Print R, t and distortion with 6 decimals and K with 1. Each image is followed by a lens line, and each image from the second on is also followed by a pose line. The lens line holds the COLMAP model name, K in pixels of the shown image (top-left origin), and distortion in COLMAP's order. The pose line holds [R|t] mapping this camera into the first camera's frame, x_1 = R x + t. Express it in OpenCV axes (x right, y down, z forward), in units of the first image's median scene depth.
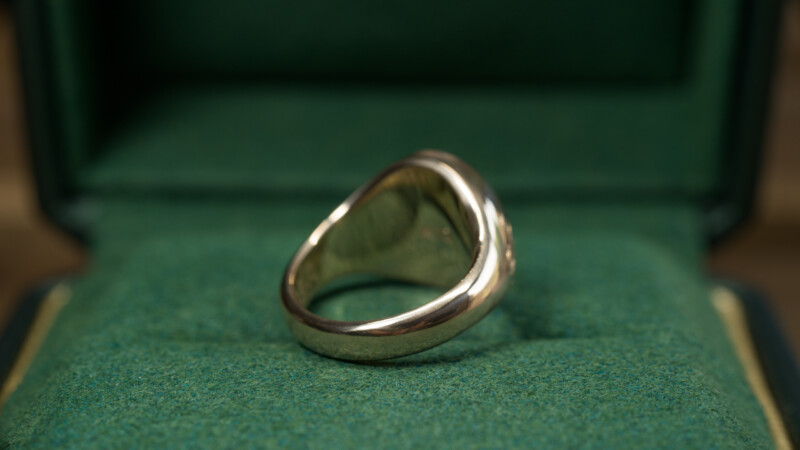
lens RADIAL K [[2156.7, 0, 400.0], [0, 2156.7, 225.0], [0, 0, 1]] dist [-0.044552, -1.022352]
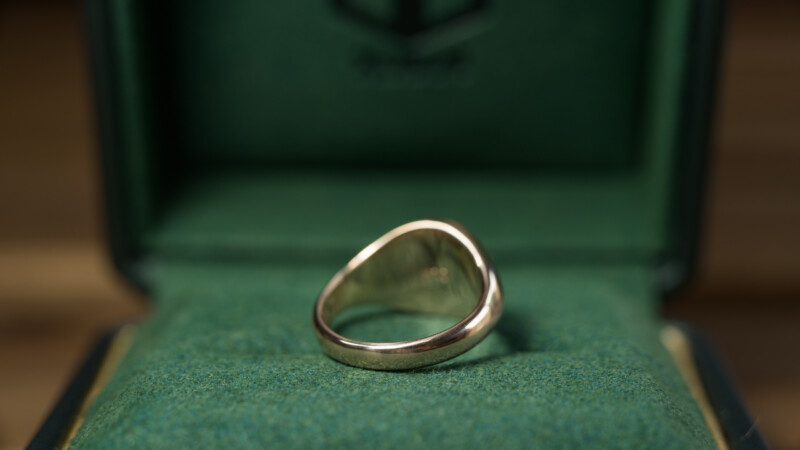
lens RADIAL K [[2156.7, 0, 400.0], [0, 2156.7, 225.0], [0, 0, 1]] dist [-0.044552, -1.022352]
pose [[0.999990, -0.000425, 0.004541, -0.011412], [0.000868, 0.995187, -0.097992, 0.104159], [-0.004478, 0.097995, 0.995177, -0.253297]]
